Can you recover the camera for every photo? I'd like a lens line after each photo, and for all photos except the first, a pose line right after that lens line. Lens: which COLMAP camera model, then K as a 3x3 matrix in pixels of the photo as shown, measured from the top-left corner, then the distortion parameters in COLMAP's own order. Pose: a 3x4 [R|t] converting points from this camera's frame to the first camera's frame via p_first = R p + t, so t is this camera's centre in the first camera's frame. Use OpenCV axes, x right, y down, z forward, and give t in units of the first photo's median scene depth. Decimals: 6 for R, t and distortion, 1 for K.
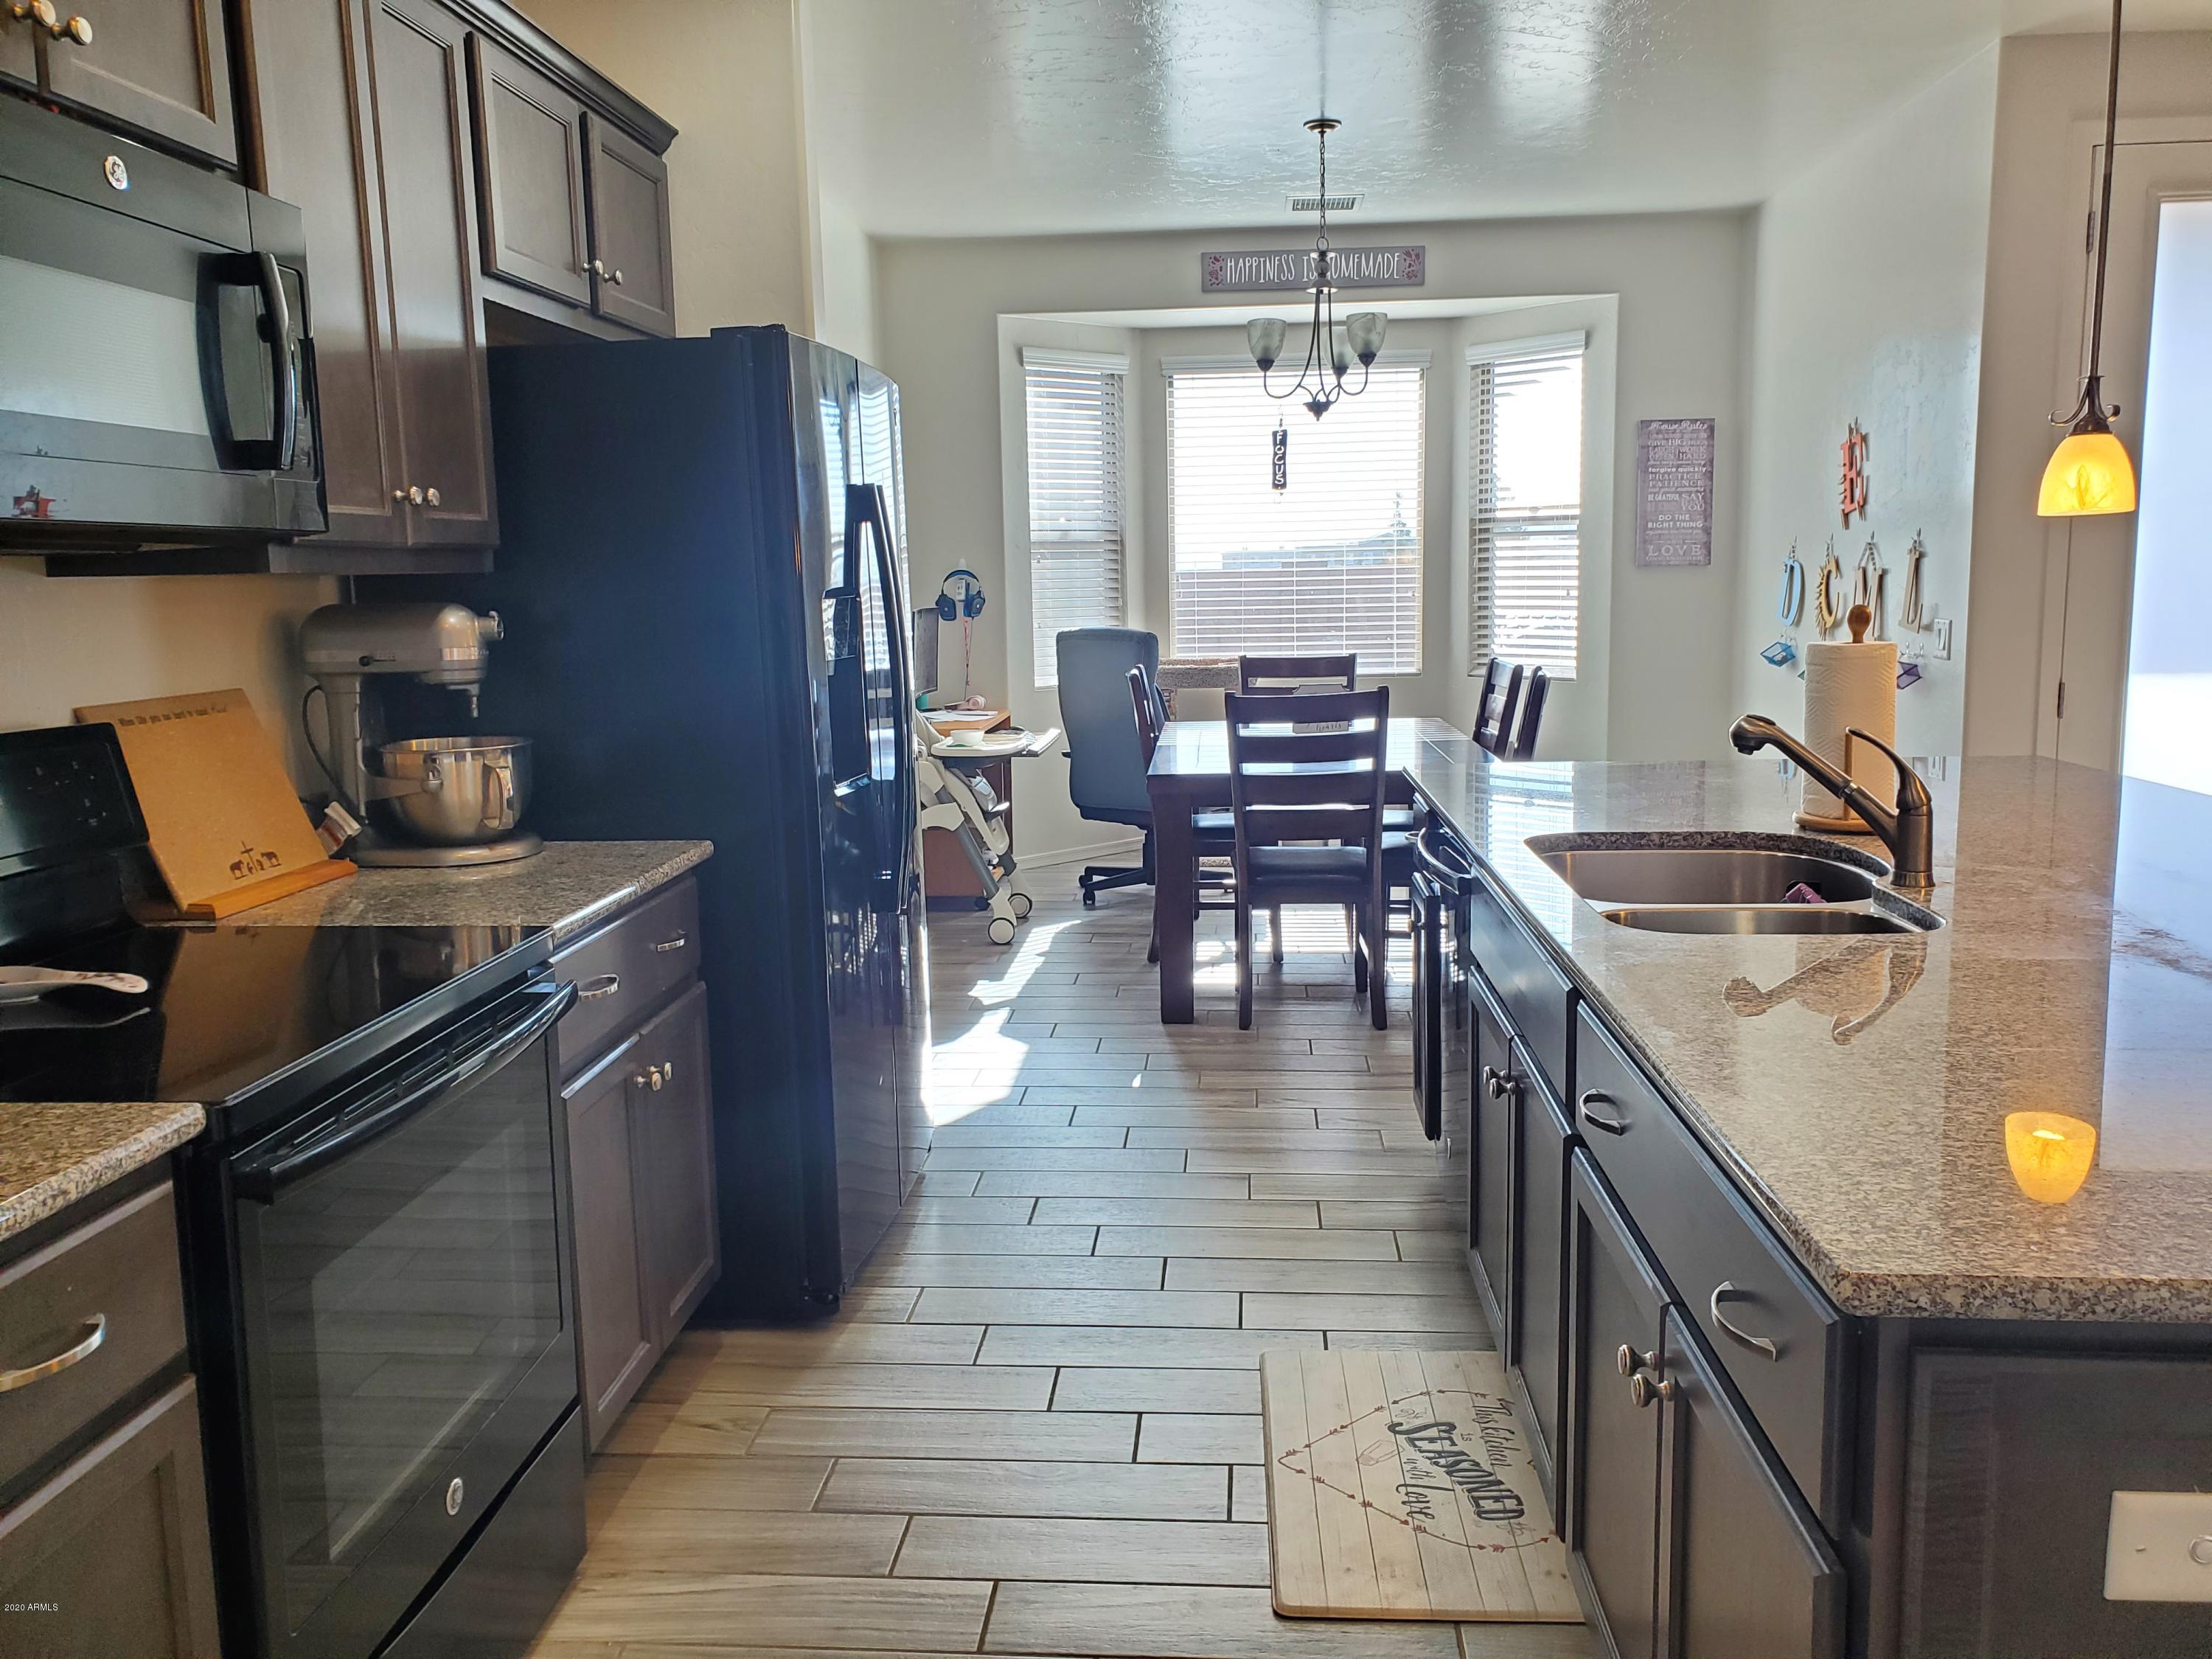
lens RADIAL K [[1698.2, 0, 1097.0], [0, 1698.2, 777.4], [0, 0, 1]] dist [0.163388, -0.283780]
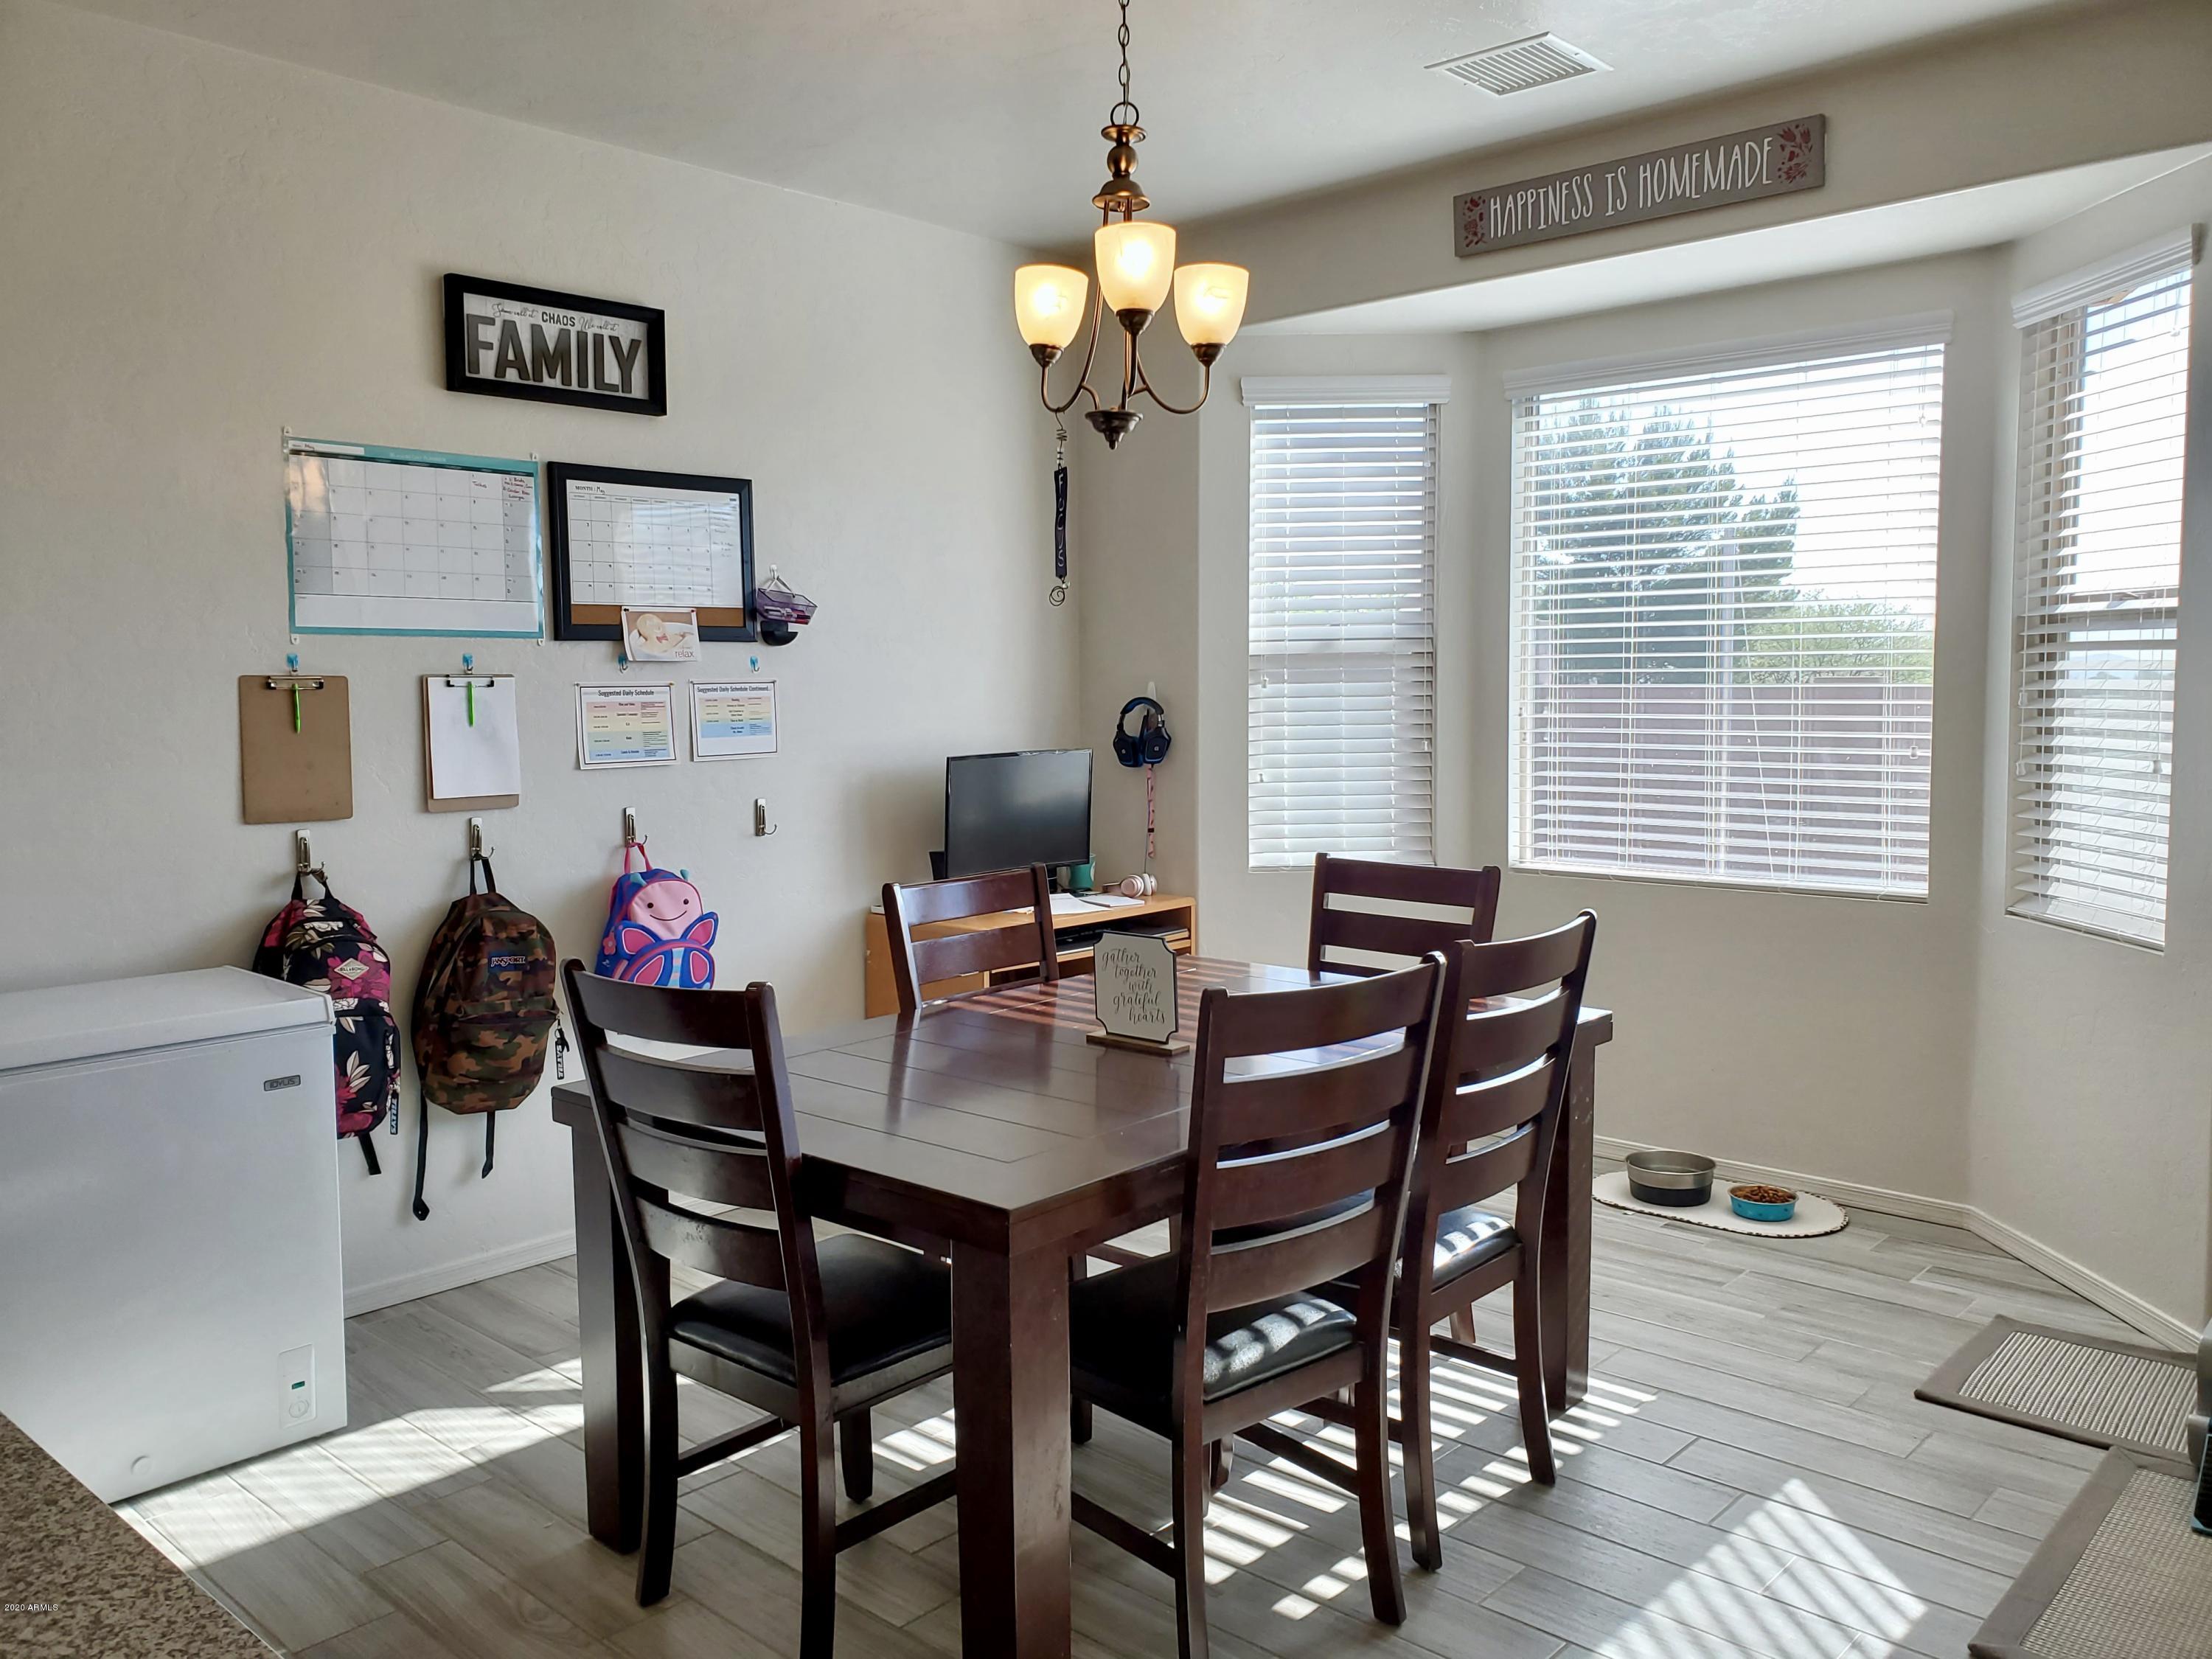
lens RADIAL K [[1706.1, 0, 1106.0], [0, 1706.1, 829.5], [0, 0, 1]] dist [0.076559, -0.006525]
pose [[0.792134, 0.066837, -0.606677, 0.343266], [-0.083045, 0.996545, 0.001357, -0.065710], [0.604672, 0.049307, 0.794947, 0.424647]]
